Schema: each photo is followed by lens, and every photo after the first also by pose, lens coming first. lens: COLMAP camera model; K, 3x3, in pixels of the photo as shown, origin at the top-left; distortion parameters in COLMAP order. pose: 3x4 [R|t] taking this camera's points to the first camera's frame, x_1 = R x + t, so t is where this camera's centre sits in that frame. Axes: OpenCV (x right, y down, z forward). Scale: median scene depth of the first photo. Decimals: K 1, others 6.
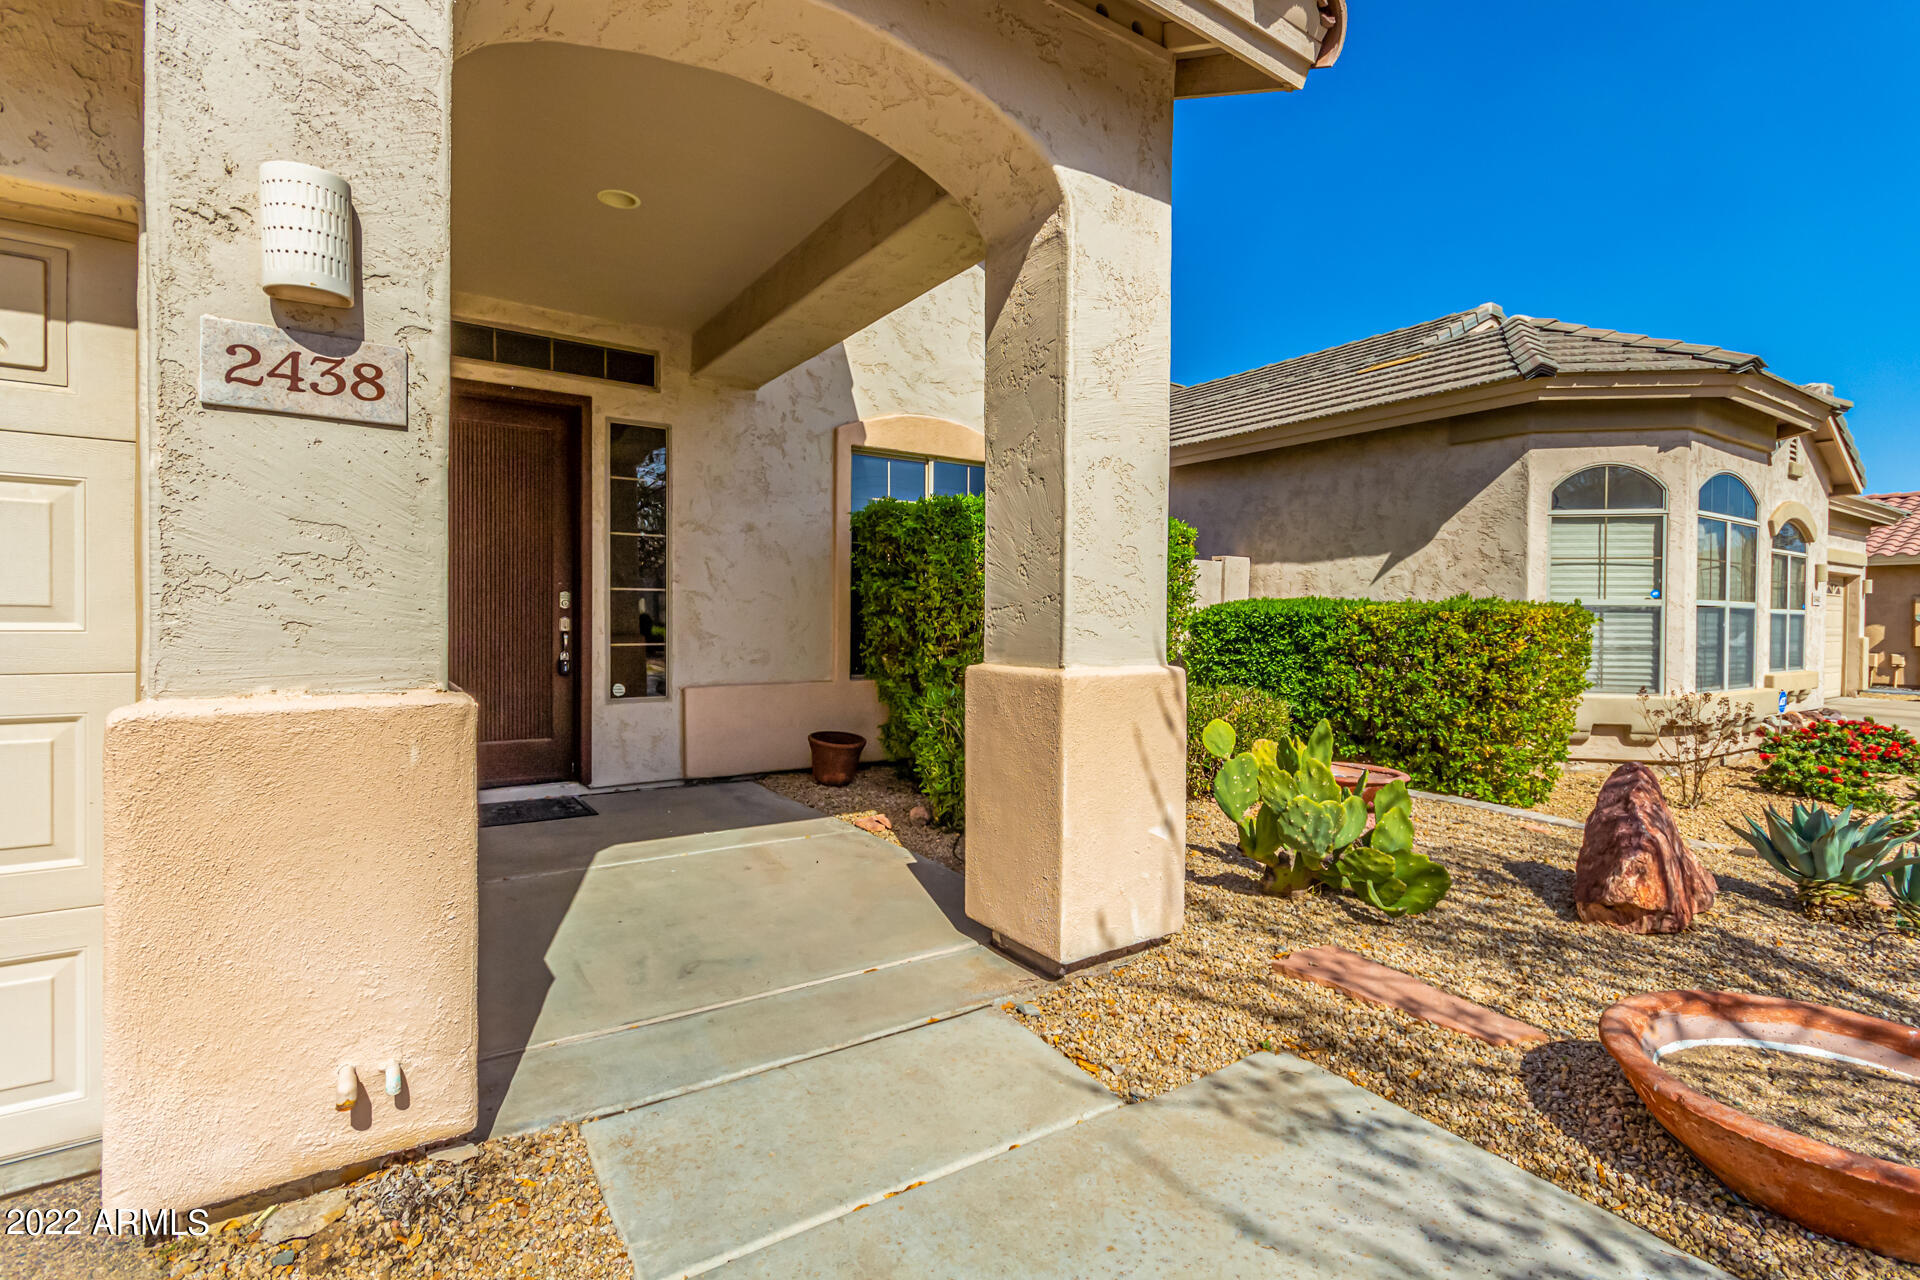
lens RADIAL K [[890.9, 0, 972.7], [0, 890.9, 632.3], [0, 0, 1]] dist [0.002422, -0.000415]
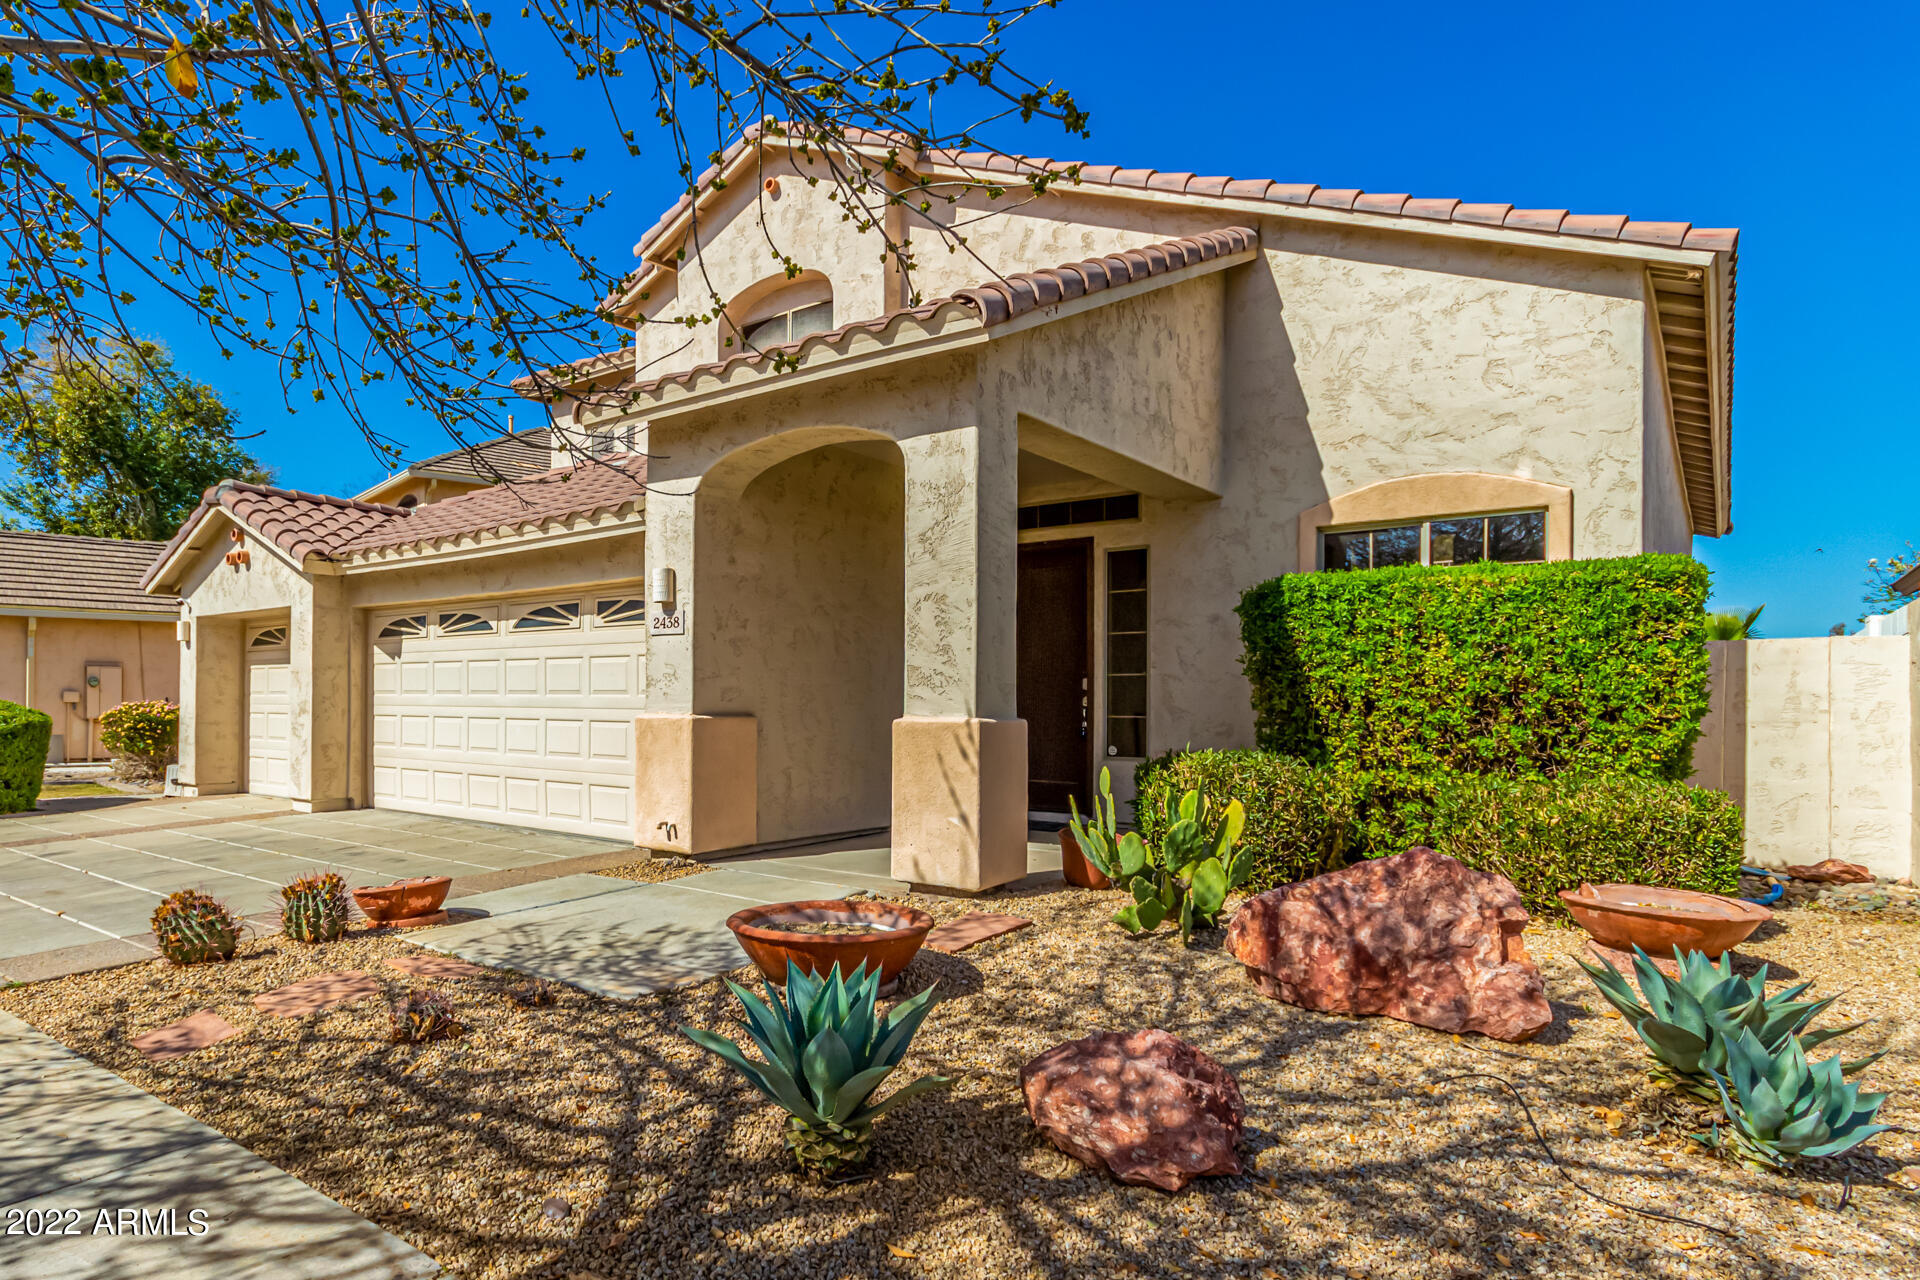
lens RADIAL K [[1070.1, 0, 776.9], [0, 1070.1, 694.9], [0, 0, 1]] dist [-0.005936, -0.000725]
pose [[0.267235, -0.013022, -0.963544, 1.008120], [-0.017020, 0.999689, -0.018230, 0.019080], [0.963481, 0.021271, 0.266930, 0.086652]]
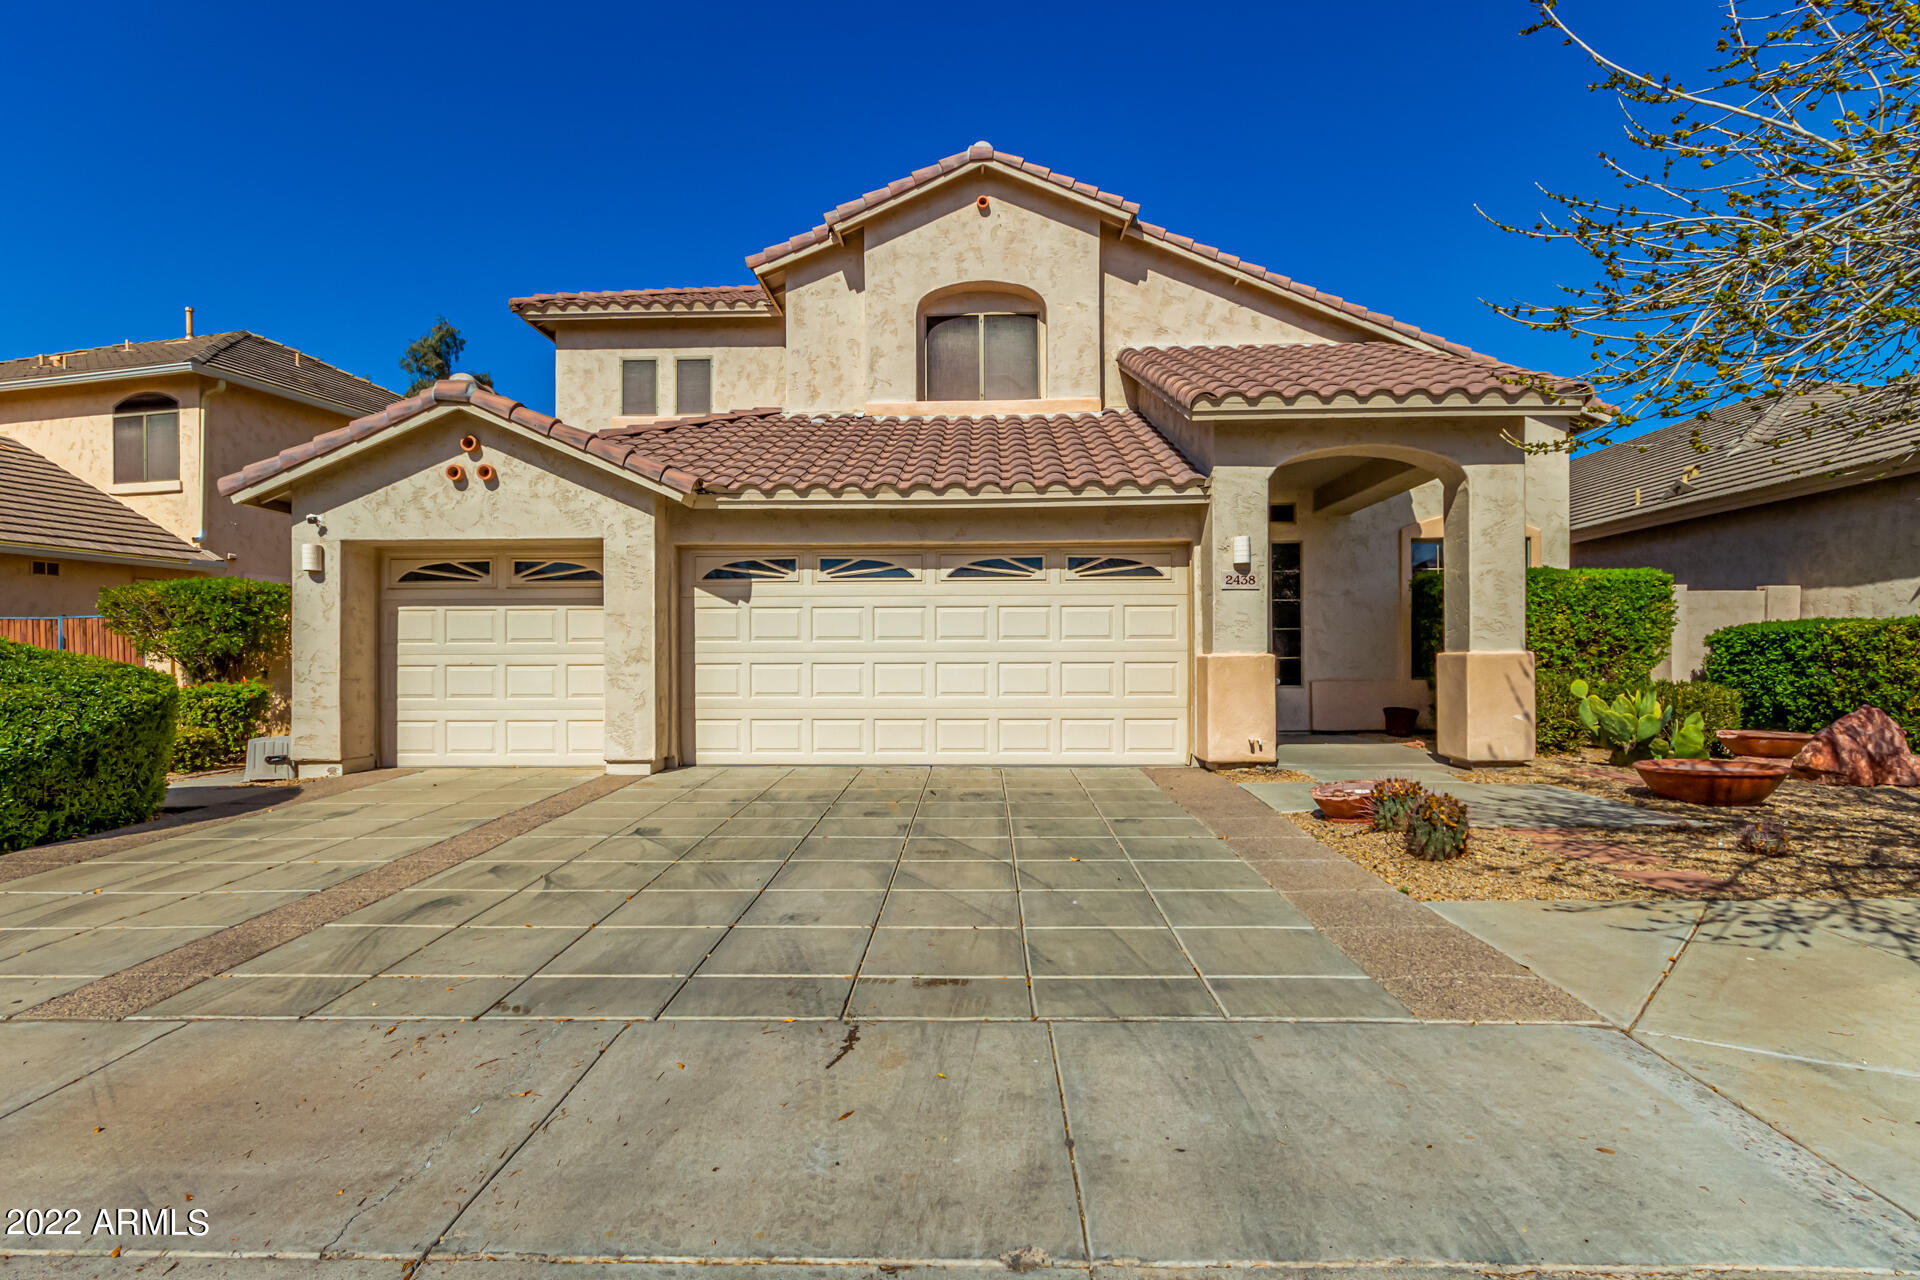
lens RADIAL K [[955.7, 0, 955.8], [0, 955.7, 652.4], [0, 0, 1]] dist [0.005044, 0.001189]
pose [[0.803976, -0.019015, -0.594357, 0.270712], [0.002509, 0.999588, -0.028585, 0.058422], [0.594656, 0.021490, 0.803693, -1.060962]]
